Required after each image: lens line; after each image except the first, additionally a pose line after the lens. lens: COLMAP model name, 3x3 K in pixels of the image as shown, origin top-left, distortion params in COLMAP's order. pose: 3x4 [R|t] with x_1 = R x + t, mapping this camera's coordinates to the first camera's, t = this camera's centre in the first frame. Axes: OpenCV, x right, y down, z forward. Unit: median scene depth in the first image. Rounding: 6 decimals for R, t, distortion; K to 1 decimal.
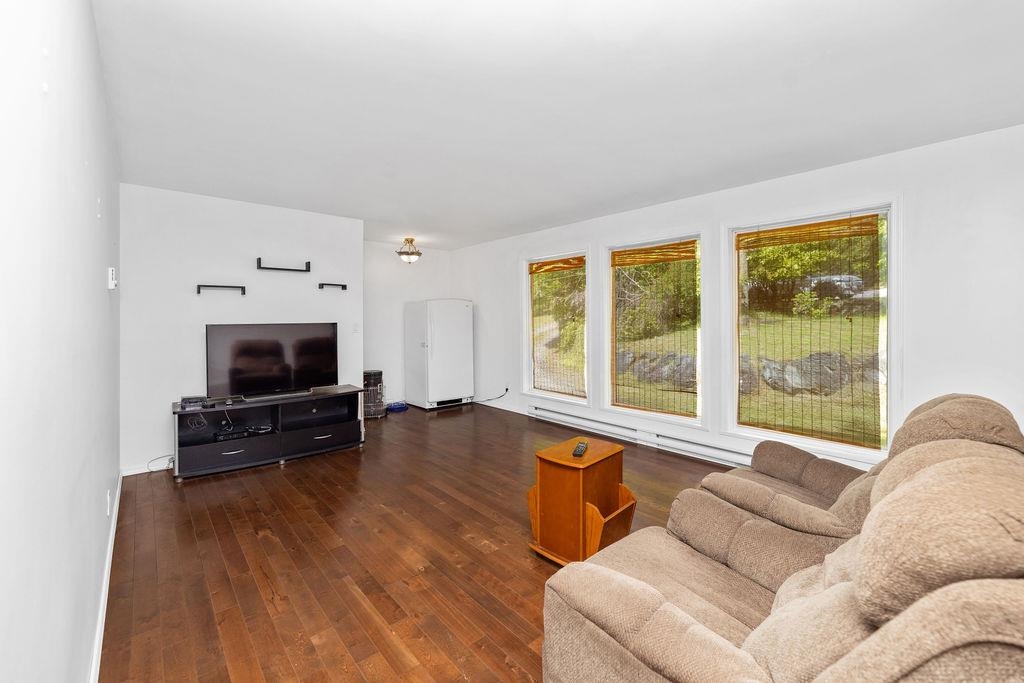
lens RADIAL K [[424.2, 0, 505.2], [0, 424.2, 315.0], [0, 0, 1]] dist [-0.000116, -0.000129]
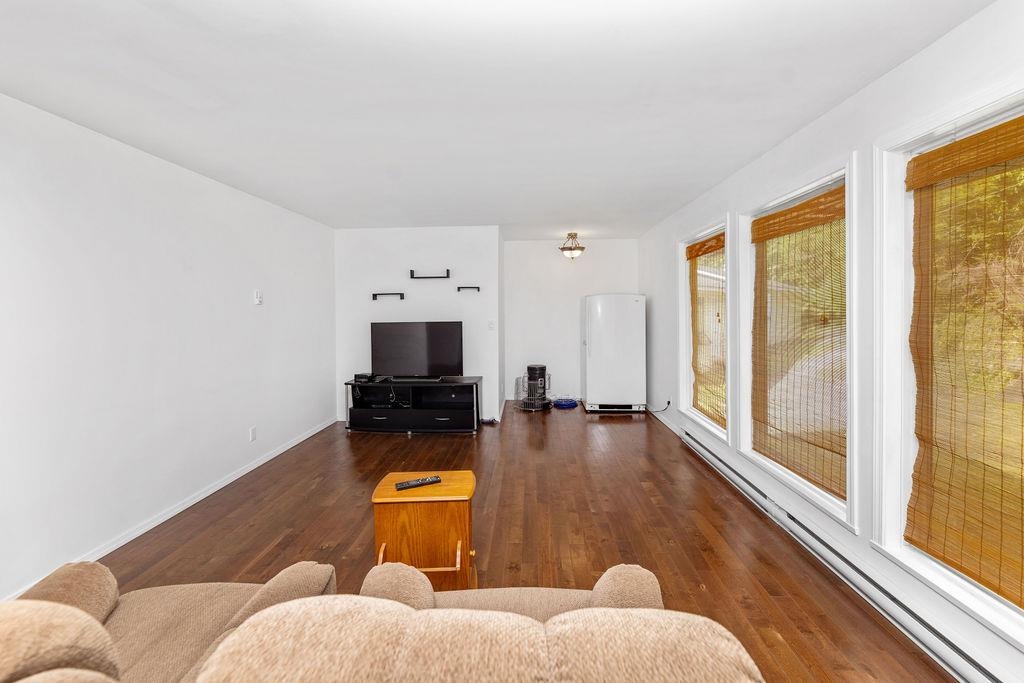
lens RADIAL K [[424.2, 0, 505.2], [0, 424.2, 315.0], [0, 0, 1]] dist [-0.000116, -0.000129]
pose [[0.718995, 0.010819, -0.694931, 0.356794], [0.011845, 0.999543, 0.027817, -0.022276], [0.694915, -0.028232, 0.718538, 0.196847]]
